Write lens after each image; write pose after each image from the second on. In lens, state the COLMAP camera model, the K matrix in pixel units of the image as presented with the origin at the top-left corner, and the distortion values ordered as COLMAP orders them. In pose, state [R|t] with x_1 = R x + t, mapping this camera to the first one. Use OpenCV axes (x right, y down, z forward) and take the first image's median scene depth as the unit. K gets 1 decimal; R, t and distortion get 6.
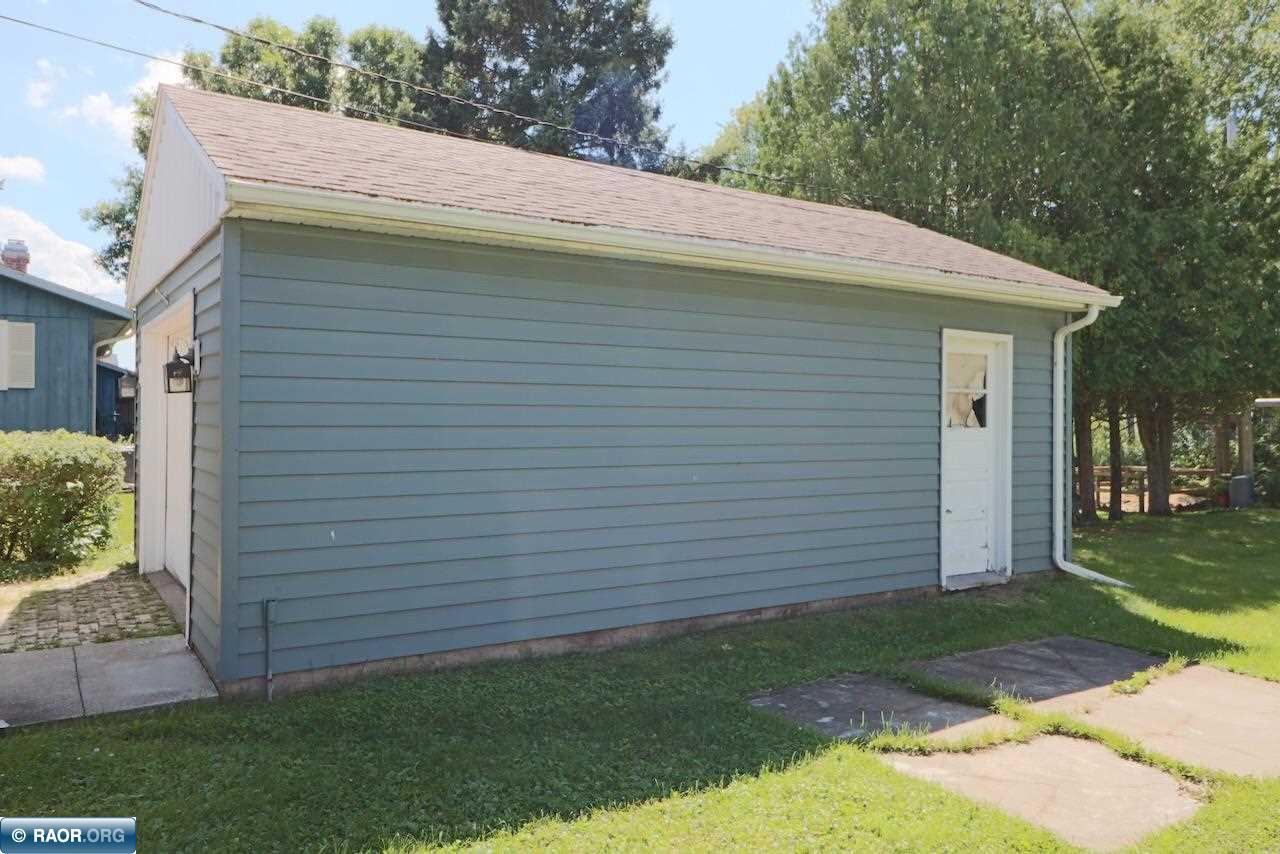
lens RADIAL K [[947.0, 0, 636.0], [0, 947.0, 427.2], [0, 0, 1]] dist [0.006628, 0.000059]
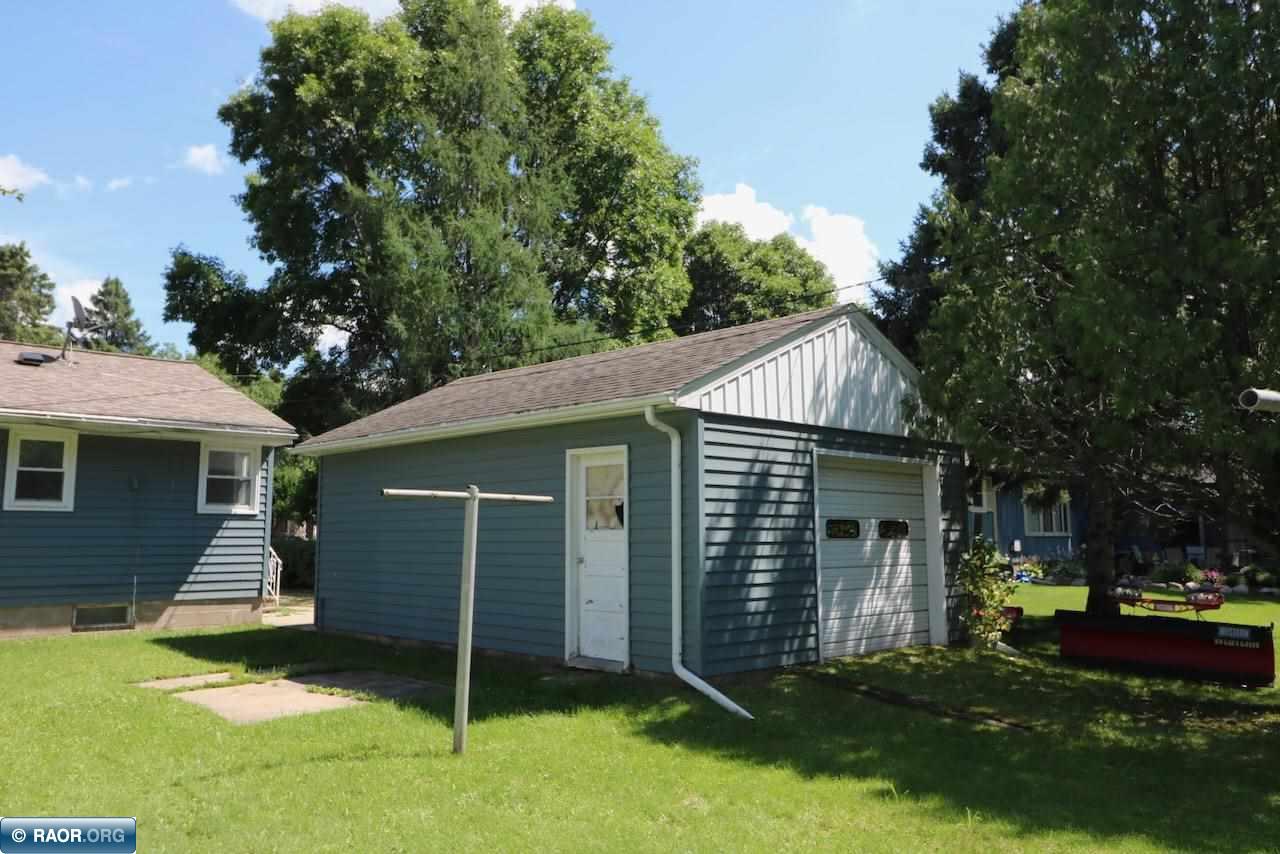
lens RADIAL K [[998.0, 0, 650.5], [0, 998.0, 426.2], [0, 0, 1]] dist [0.002421, -0.000871]
pose [[0.202031, -0.112159, -0.972936, 1.471296], [-0.015237, 0.992941, -0.117629, 0.016337], [0.979261, 0.038589, 0.198895, 0.770615]]
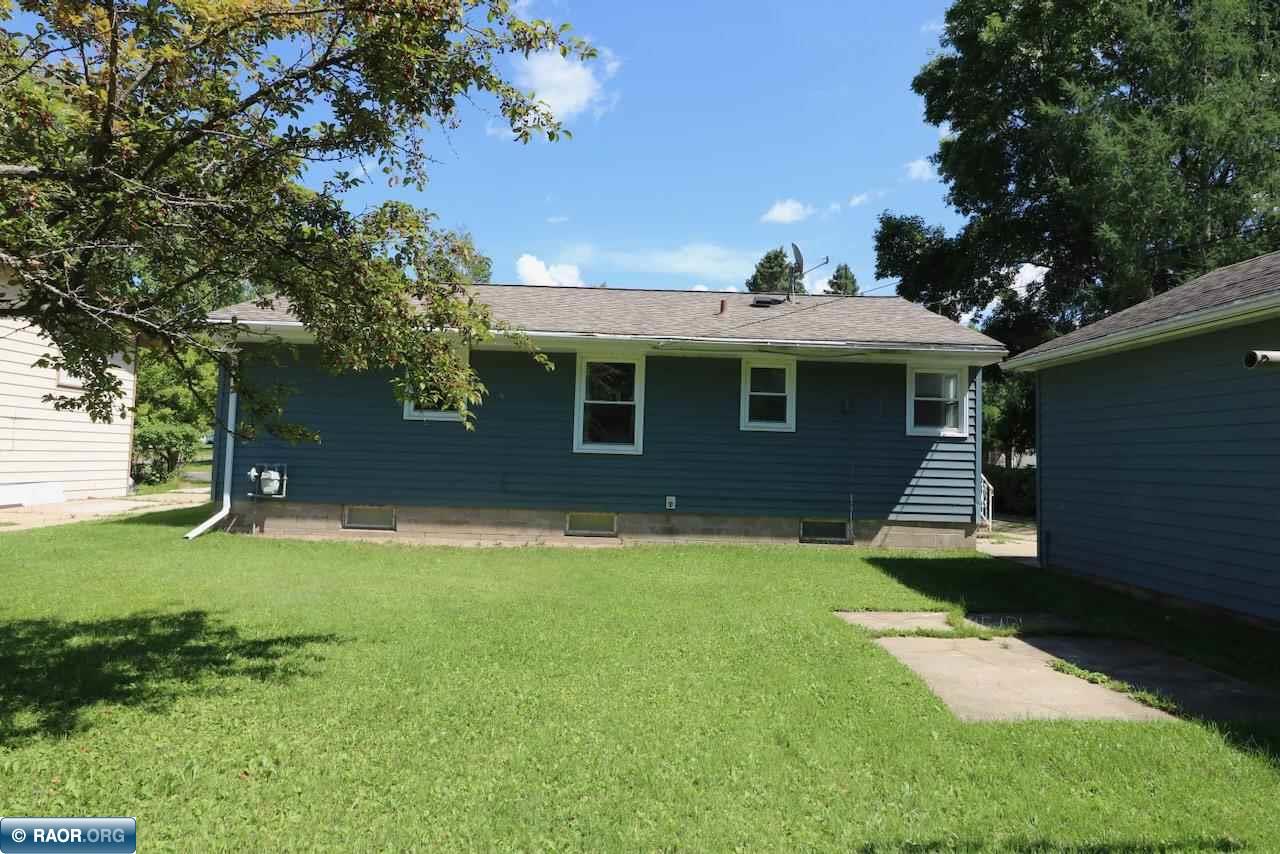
lens RADIAL K [[795.7, 0, 622.0], [0, 795.7, 399.4], [0, 0, 1]] dist [-0.004784, 0.001382]
pose [[-0.541574, -0.079135, -0.836920, 1.047447], [-0.045112, 0.996861, -0.065066, 0.024298], [0.839442, 0.002517, -0.543444, 0.688632]]
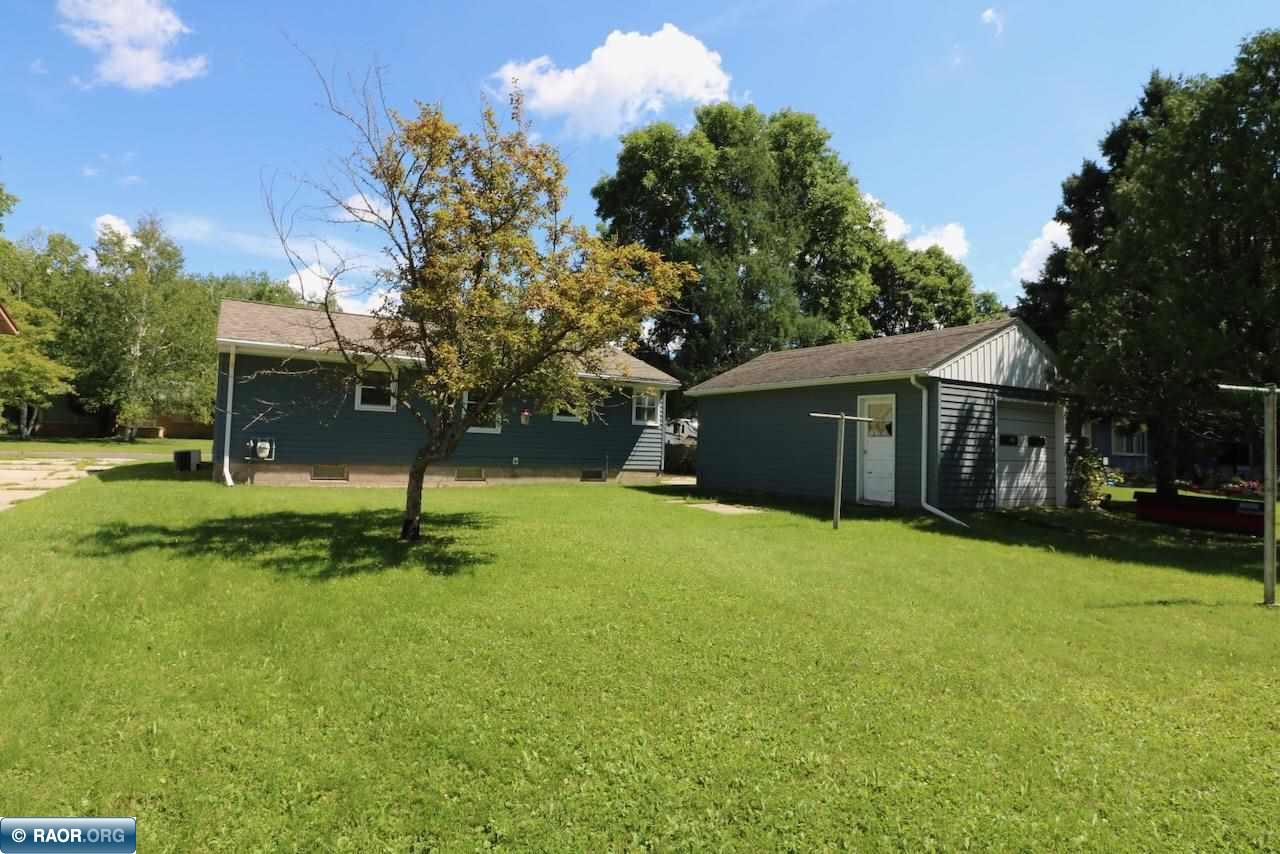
lens RADIAL K [[693.6, 0, 635.8], [0, 693.6, 423.3], [0, 0, 1]] dist [-0.011654, -0.003257]
pose [[-0.037372, -0.040309, -0.998488, 1.924429], [-0.048662, 0.998074, -0.038471, 0.057599], [0.998116, 0.047151, -0.039262, 0.459236]]
